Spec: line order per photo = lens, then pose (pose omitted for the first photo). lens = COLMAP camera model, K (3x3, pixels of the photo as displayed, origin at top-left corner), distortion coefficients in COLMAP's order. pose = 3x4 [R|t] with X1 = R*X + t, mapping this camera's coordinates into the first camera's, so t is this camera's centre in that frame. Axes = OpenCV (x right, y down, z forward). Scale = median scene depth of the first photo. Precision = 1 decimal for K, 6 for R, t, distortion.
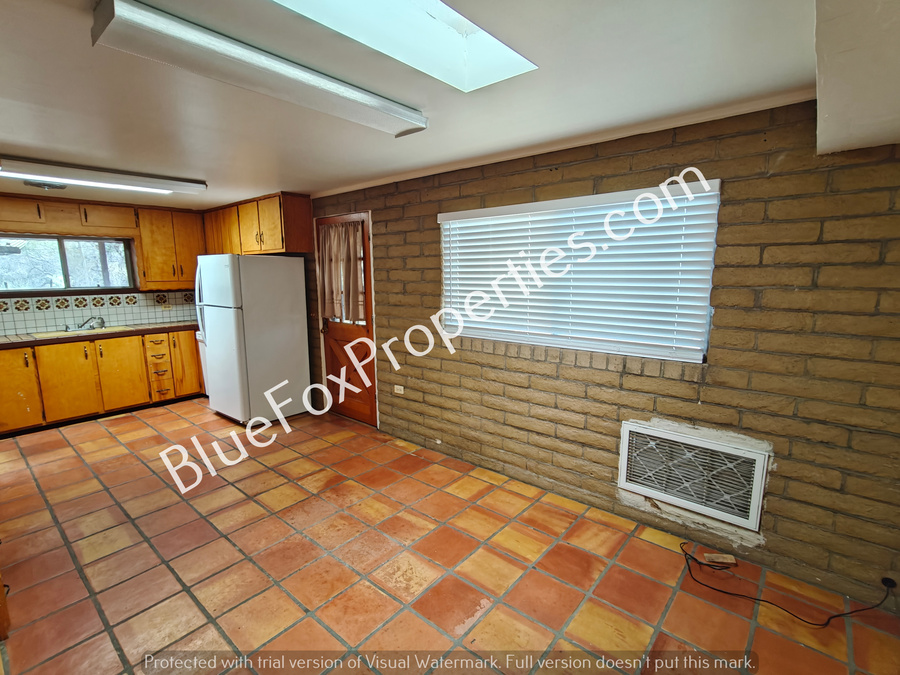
lens RADIAL K [[433.2, 0, 442.4], [0, 433.2, 343.4], [0, 0, 1]] dist [0.002303, 0.003547]
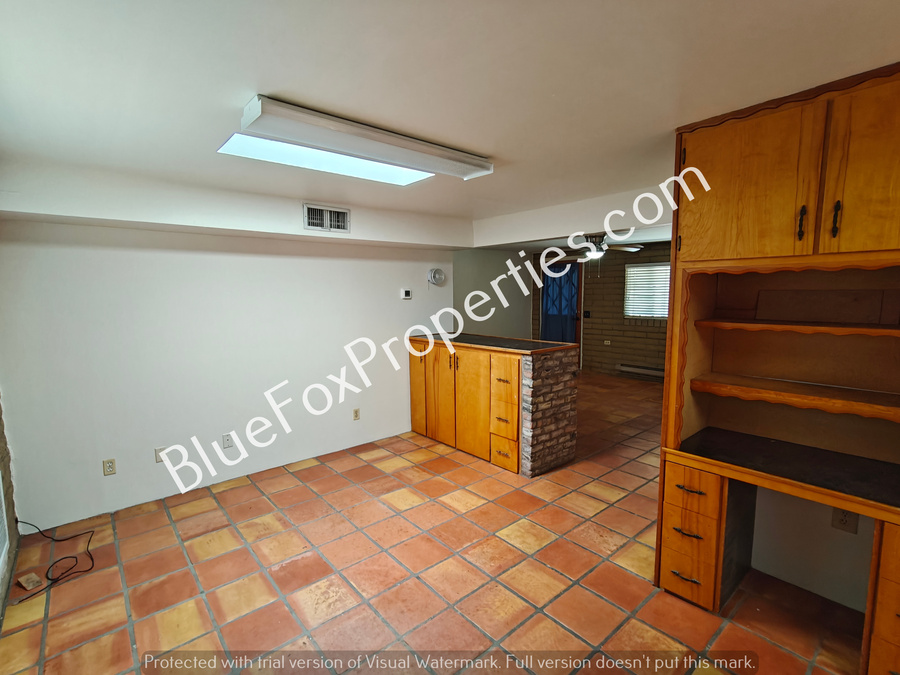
lens RADIAL K [[433.2, 0, 446.6], [0, 433.2, 347.5], [0, 0, 1]] dist [0.002303, 0.003547]
pose [[-0.988784, 0.005741, 0.149242, -0.284663], [0.049556, 0.955263, 0.291577, -0.165910], [-0.140891, 0.295702, -0.944833, 0.961009]]
